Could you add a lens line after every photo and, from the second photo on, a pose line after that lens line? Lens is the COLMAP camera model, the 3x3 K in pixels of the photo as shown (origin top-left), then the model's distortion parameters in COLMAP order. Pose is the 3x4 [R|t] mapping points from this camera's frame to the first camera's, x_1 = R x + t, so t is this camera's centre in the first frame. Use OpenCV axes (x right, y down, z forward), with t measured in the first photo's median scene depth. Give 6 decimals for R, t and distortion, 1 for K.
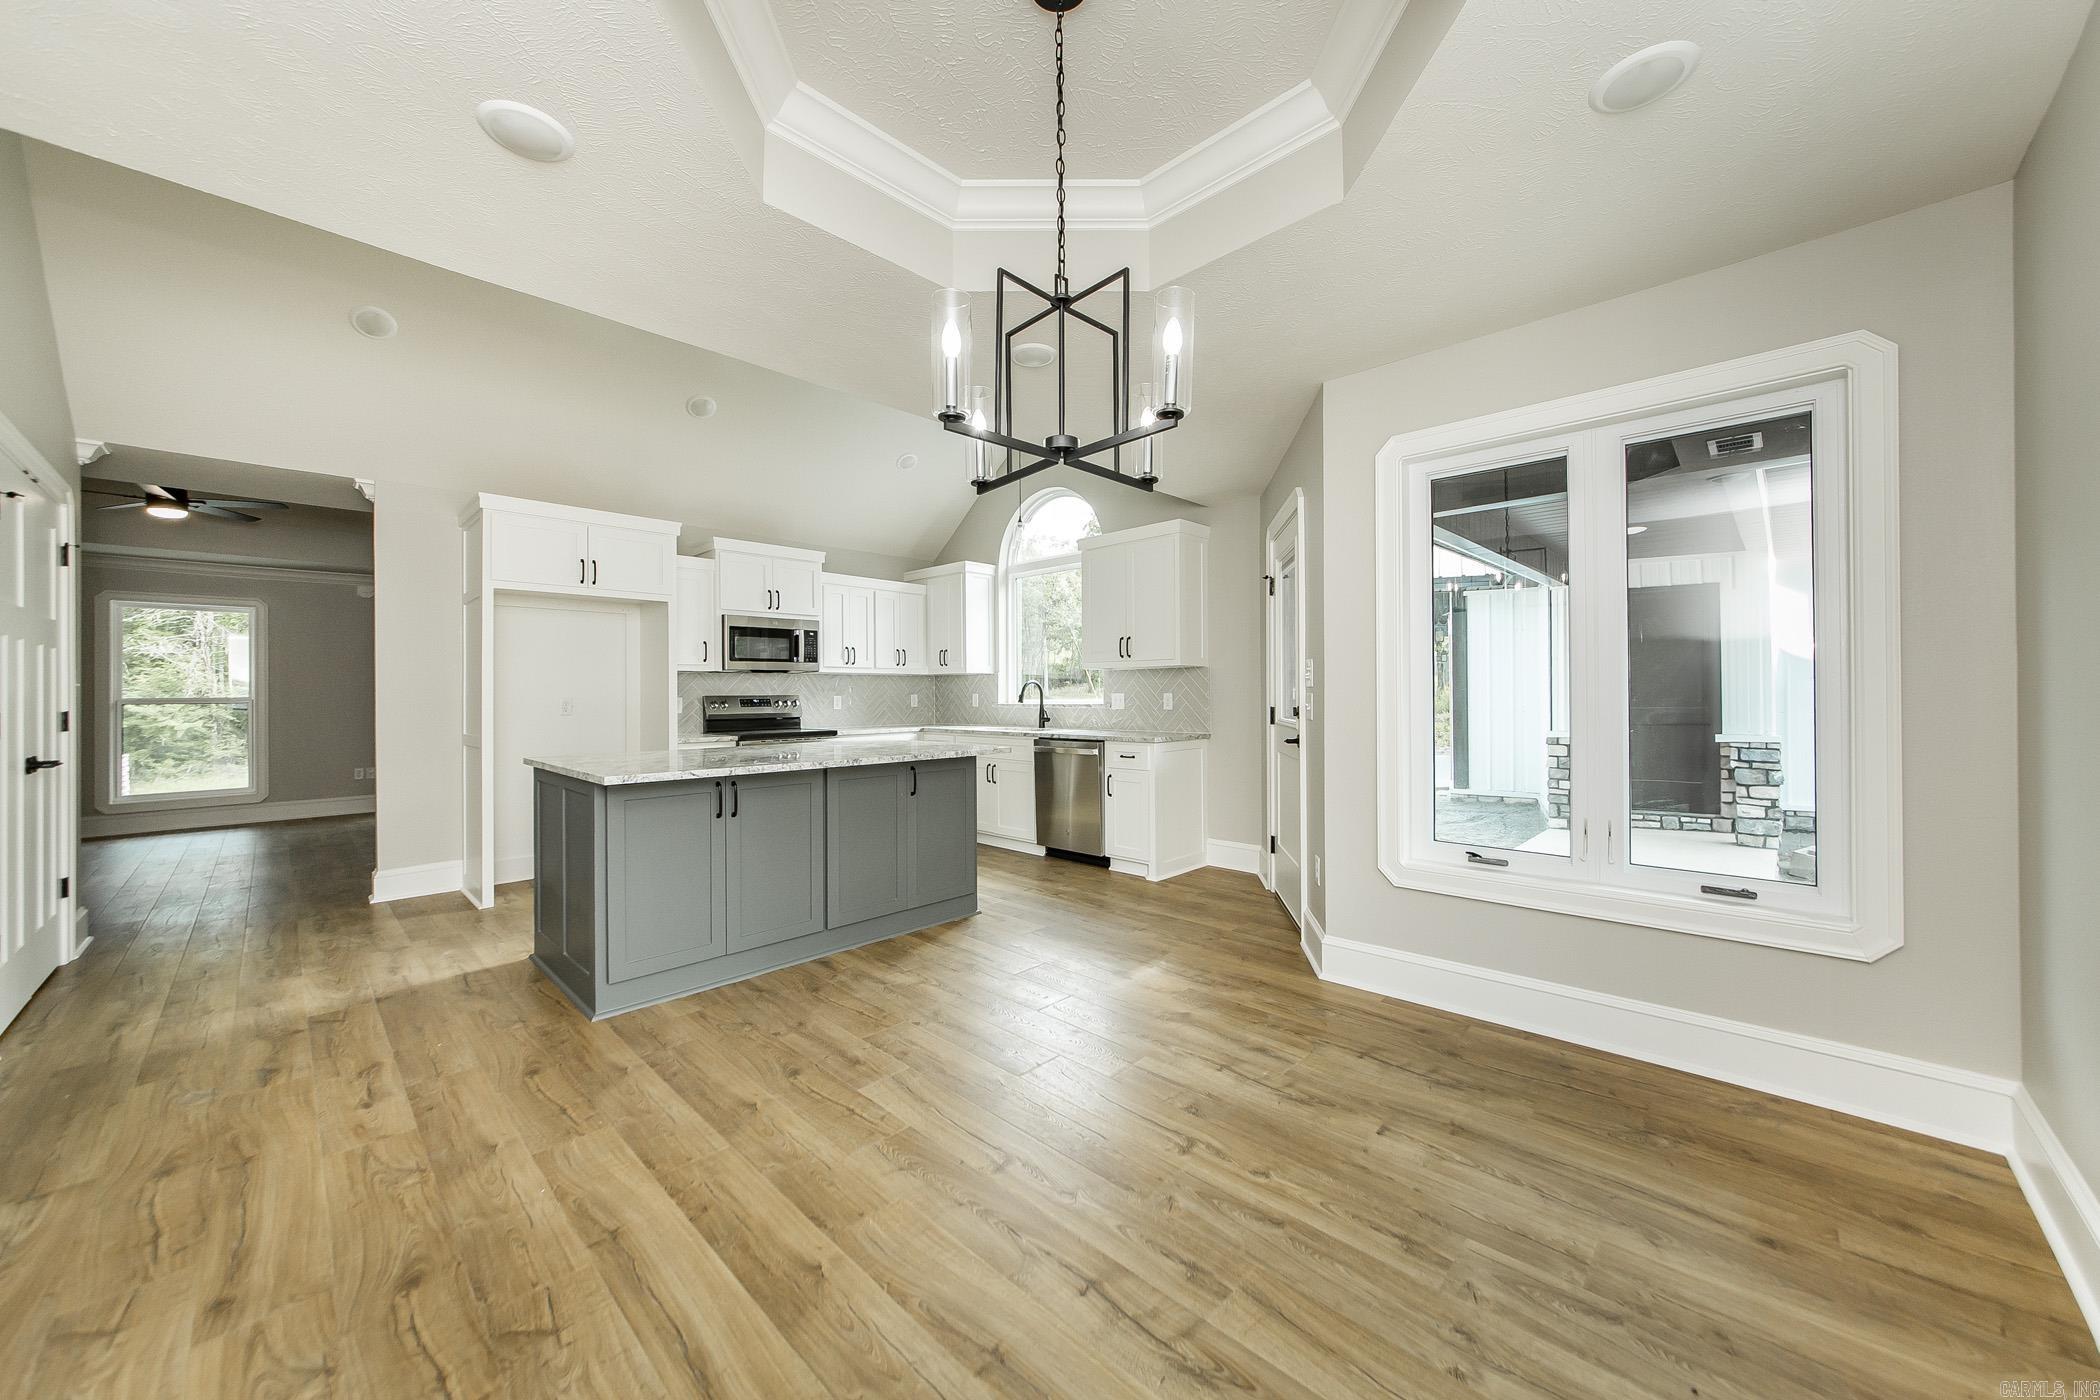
lens RADIAL K [[754.9, 0, 1029.8], [0, 754.9, 692.4], [0, 0, 1]] dist [-0.008238, 0.000382]
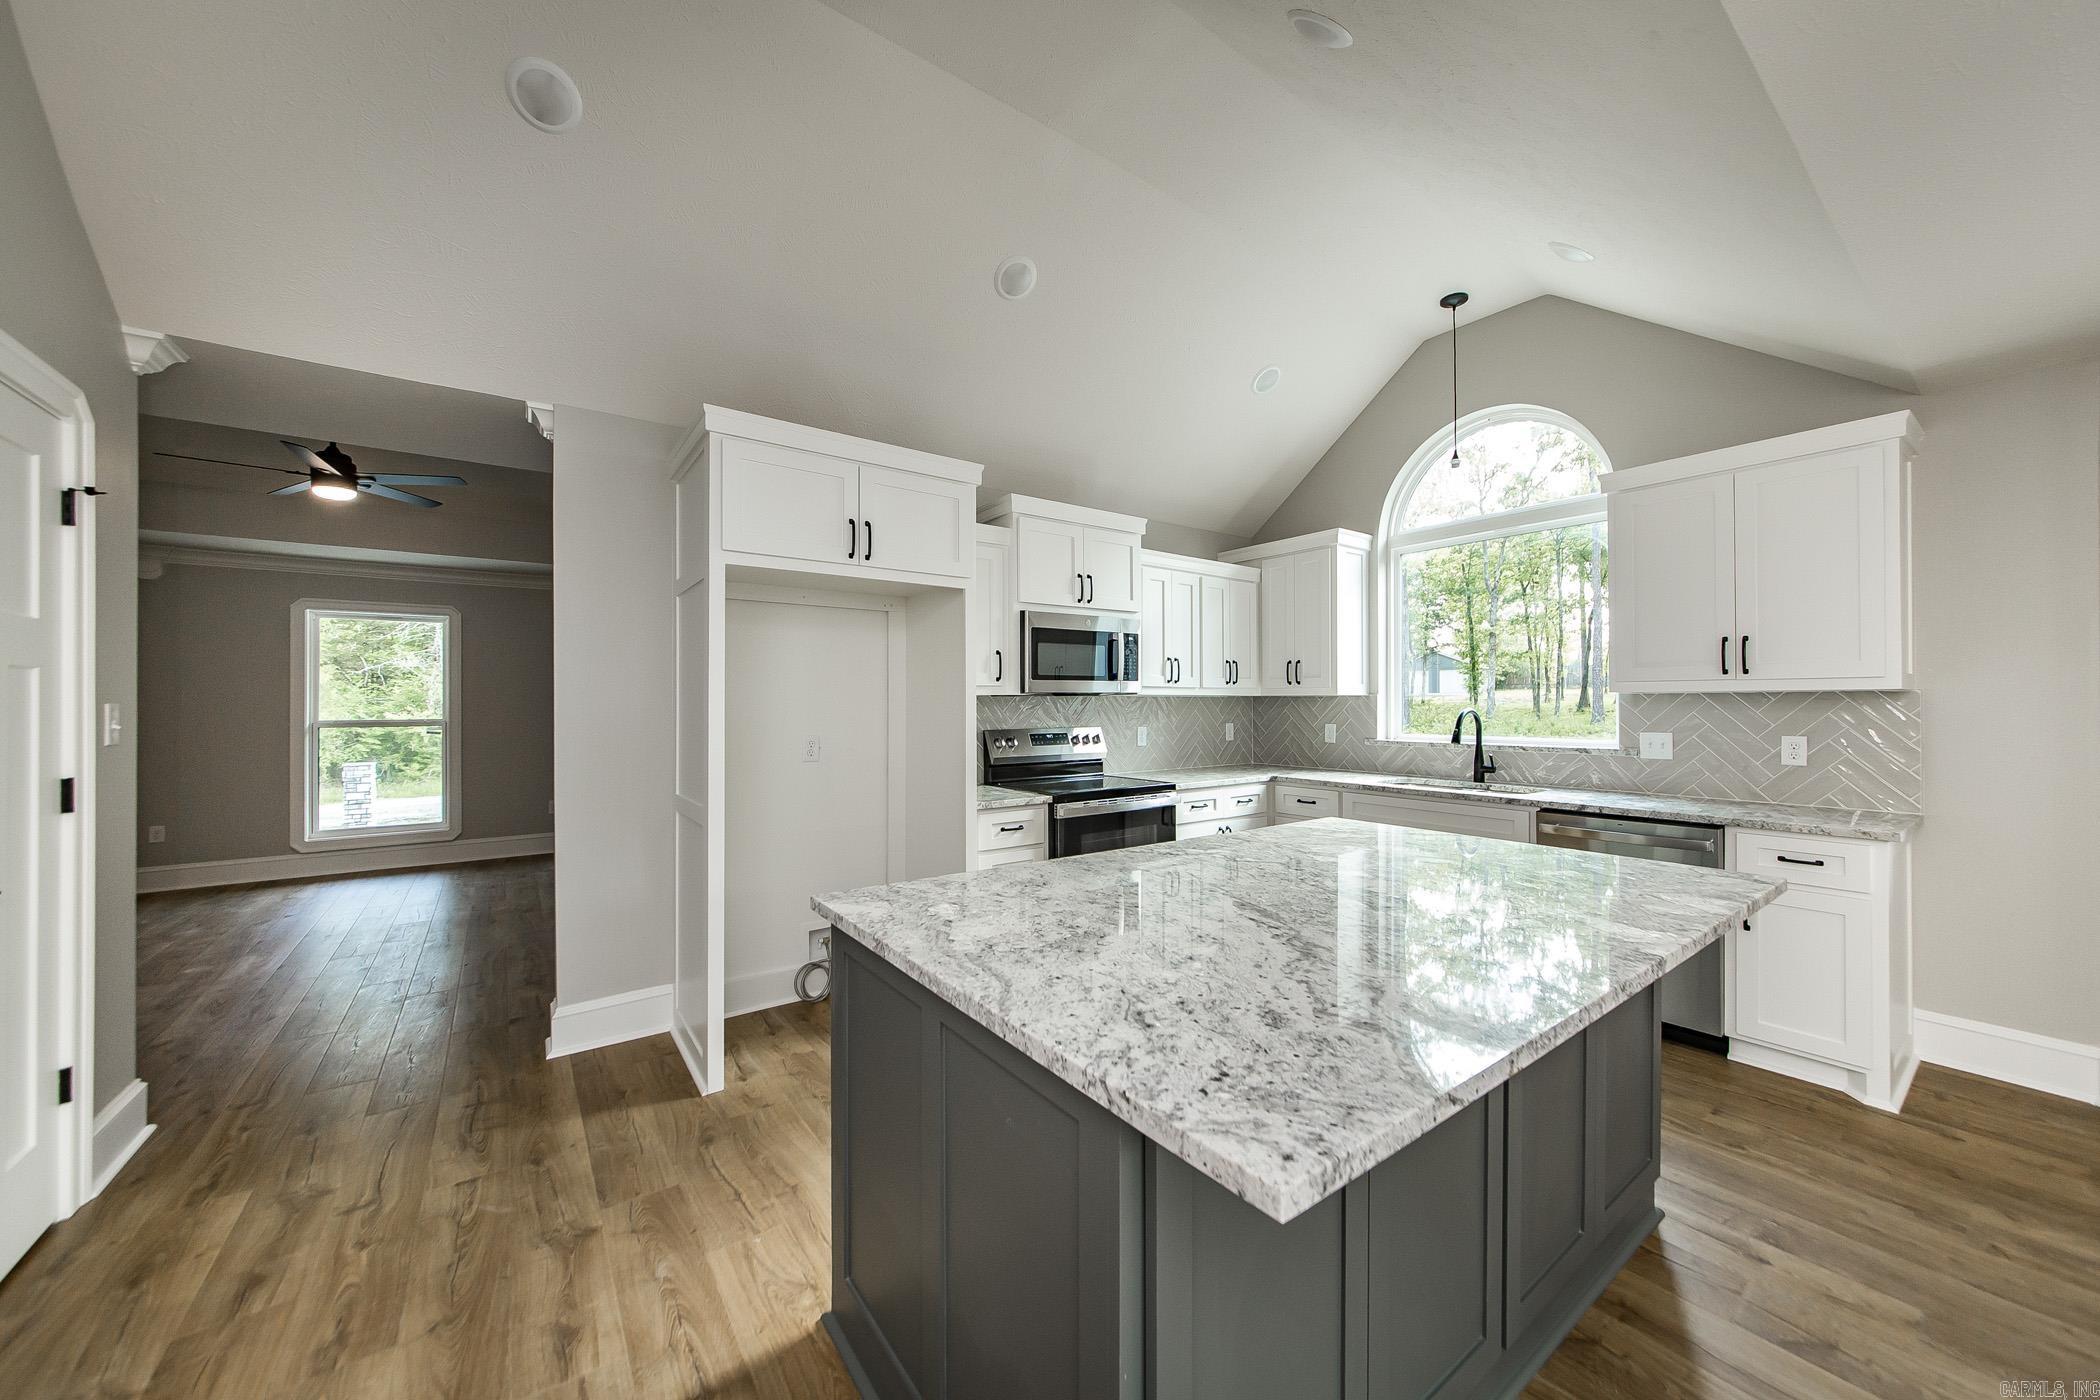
lens RADIAL K [[754.9, 0, 1030.9], [0, 754.9, 704.4], [0, 0, 1]] dist [-0.008238, 0.000382]
pose [[0.983507, 0.005019, -0.180801, -0.316748], [-0.004409, 0.999983, 0.003775, -0.025819], [0.180817, -0.002915, 0.983512, 0.393658]]
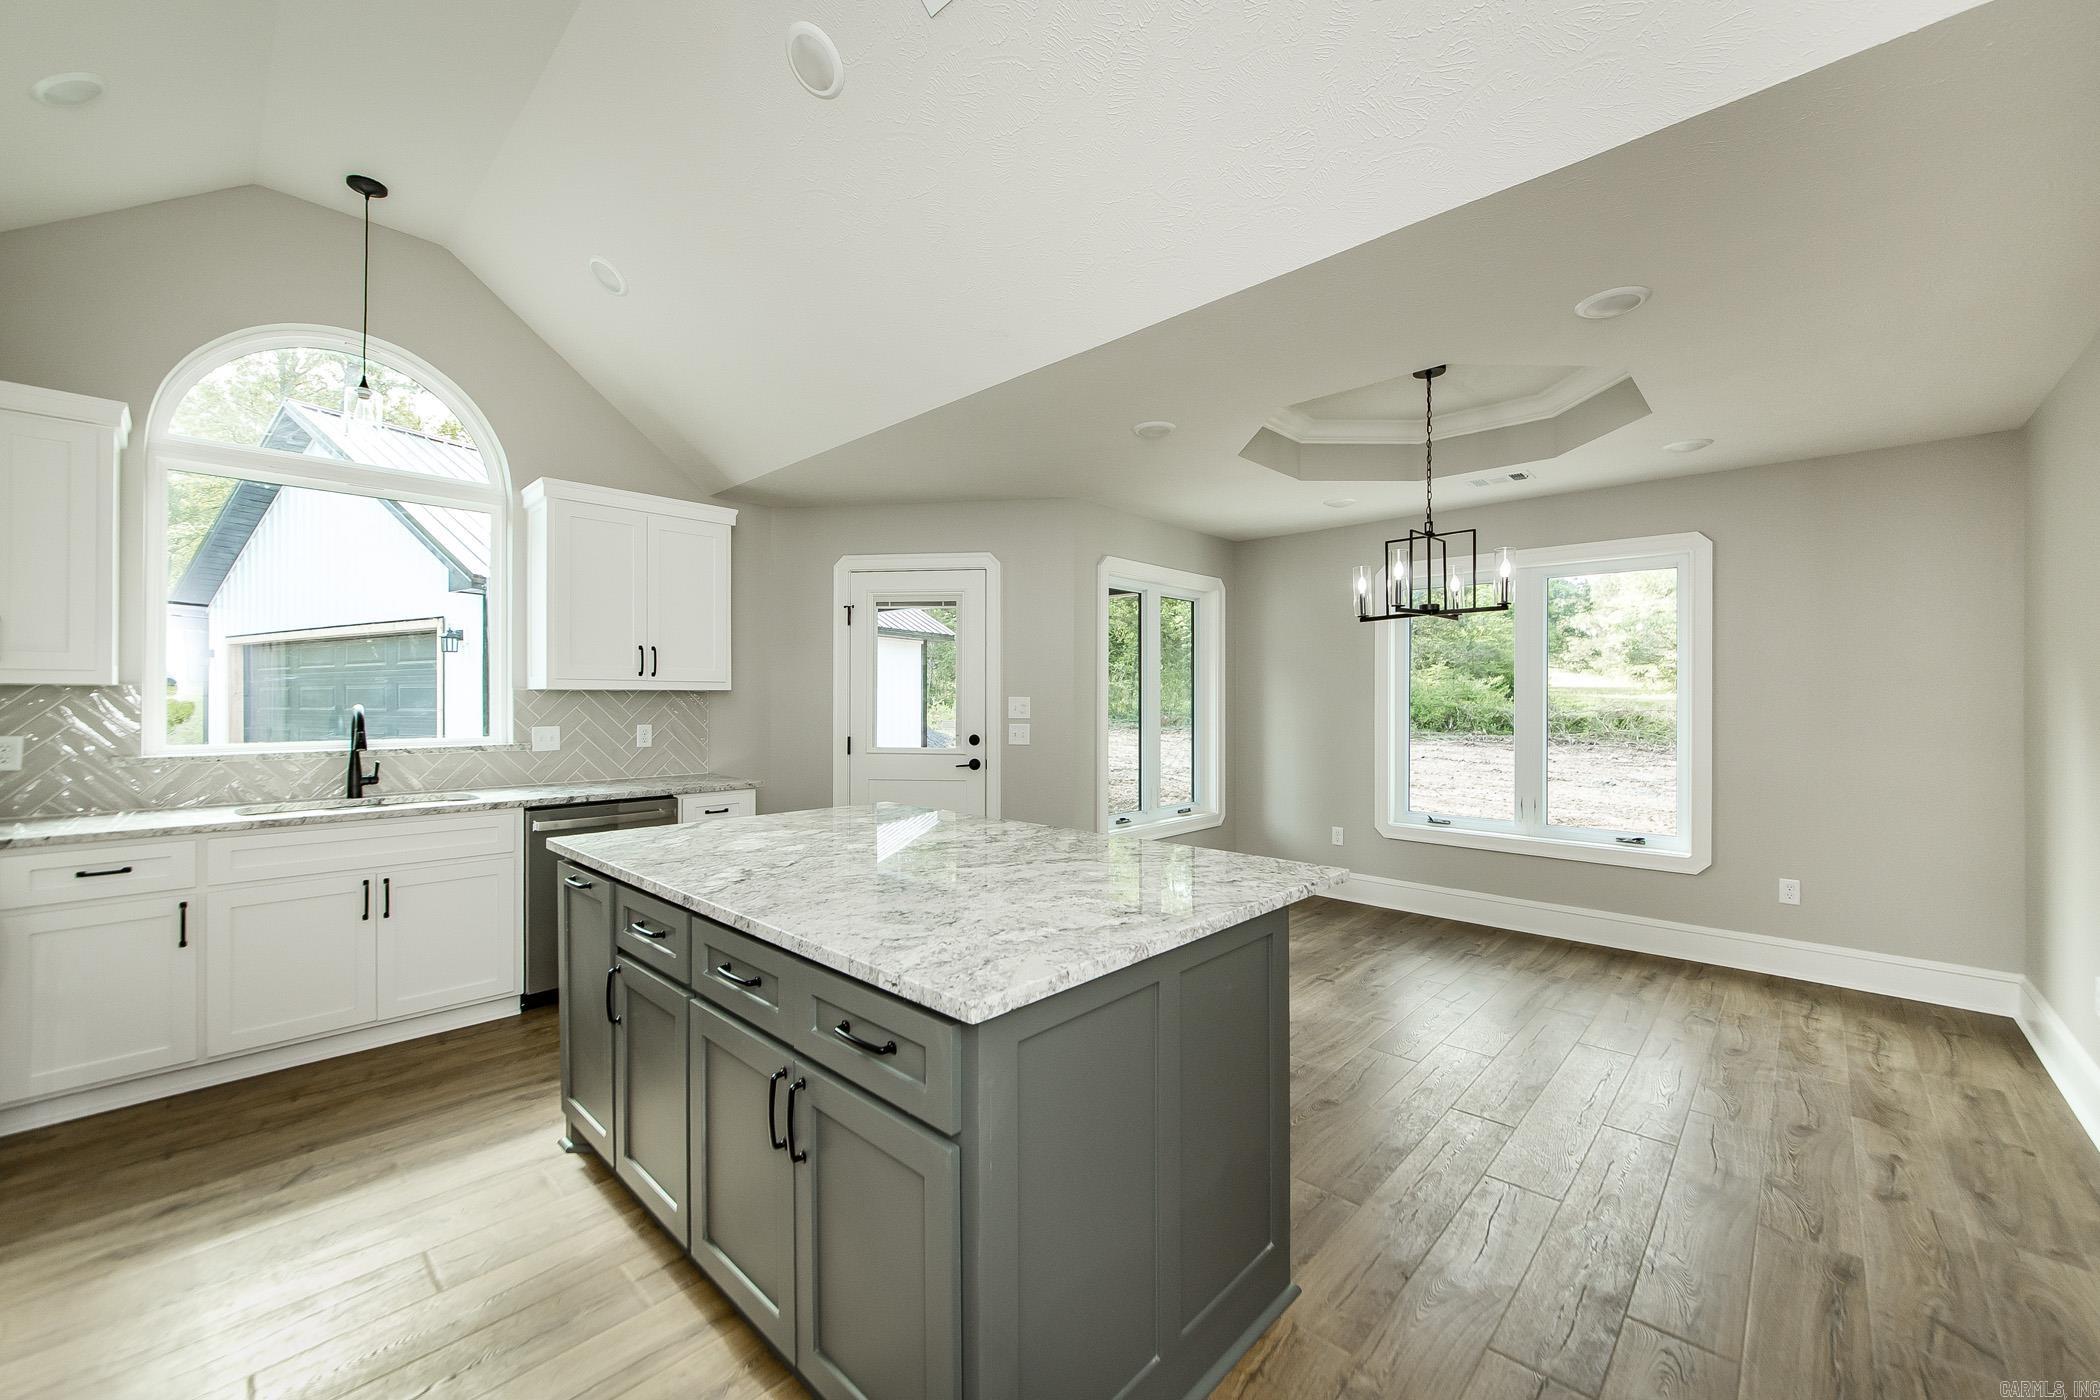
lens RADIAL K [[826.1, 0, 1058.0], [0, 826.1, 701.5], [0, 0, 1]] dist [-0.006727, 0.000257]
pose [[-0.028346, 0.003735, 0.999591, -0.723291], [-0.002236, 0.999990, -0.003800, -0.022524], [-0.999596, -0.002343, -0.028338, 0.702143]]
